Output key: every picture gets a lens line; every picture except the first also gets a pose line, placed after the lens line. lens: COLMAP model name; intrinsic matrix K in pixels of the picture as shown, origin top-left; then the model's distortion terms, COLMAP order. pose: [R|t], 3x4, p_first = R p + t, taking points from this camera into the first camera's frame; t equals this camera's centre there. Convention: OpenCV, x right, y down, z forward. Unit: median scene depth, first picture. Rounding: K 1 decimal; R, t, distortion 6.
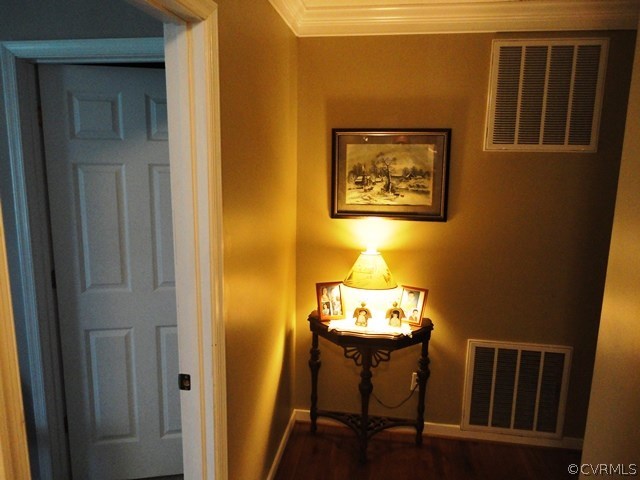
lens RADIAL K [[466.4, 0, 319.1], [0, 466.4, 242.2], [0, 0, 1]] dist [-0.014856, 0.011900]
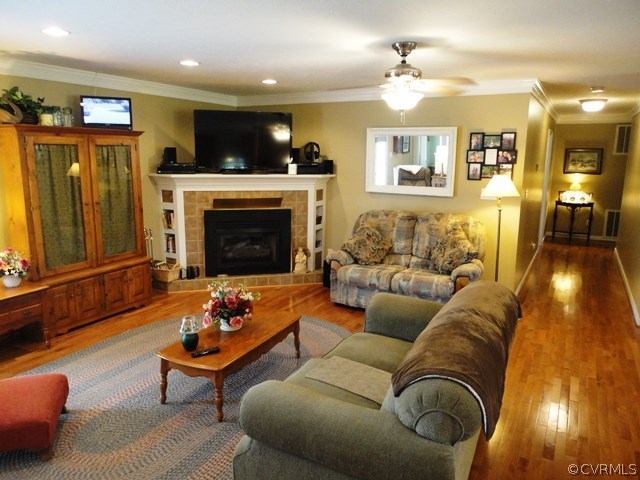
lens RADIAL K [[466.4, 0, 319.2], [0, 466.4, 234.4], [0, 0, 1]] dist [-0.014856, 0.011900]
pose [[0.931730, 0.057676, -0.358543, -0.426674], [-0.061438, 0.998111, 0.000904, 0.537020], [0.357918, 0.021186, 0.933513, -3.050908]]
